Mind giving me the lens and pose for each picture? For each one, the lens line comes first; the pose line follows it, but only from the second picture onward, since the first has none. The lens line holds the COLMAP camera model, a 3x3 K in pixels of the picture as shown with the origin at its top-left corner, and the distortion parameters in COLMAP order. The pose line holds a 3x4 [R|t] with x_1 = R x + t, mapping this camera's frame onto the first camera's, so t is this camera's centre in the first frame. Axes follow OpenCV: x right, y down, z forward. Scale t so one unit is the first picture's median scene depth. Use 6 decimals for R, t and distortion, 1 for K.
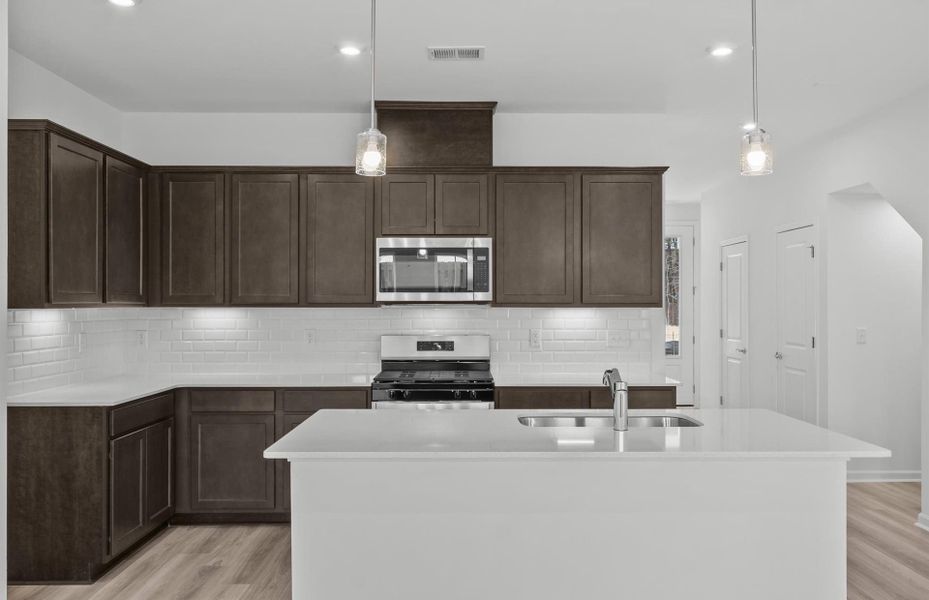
lens RADIAL K [[720.8, 0, 464.5], [0, 720.8, 300.0], [0, 0, 1]] dist [-0.011193, -0.003428]
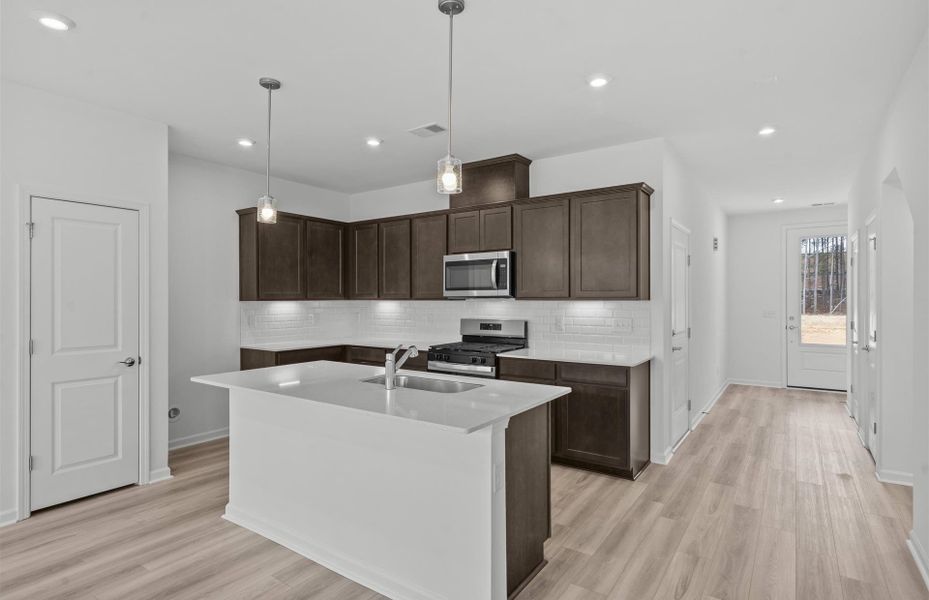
lens RADIAL K [[467.6, 0, 464.5], [0, 467.6, 300.0], [0, 0, 1]] dist [0.000699, 0.000503]
pose [[0.813647, -0.000333, -0.581359, 0.497269], [0.006991, 0.999933, 0.009211, 0.000264], [0.581318, -0.011559, 0.813595, 0.205456]]
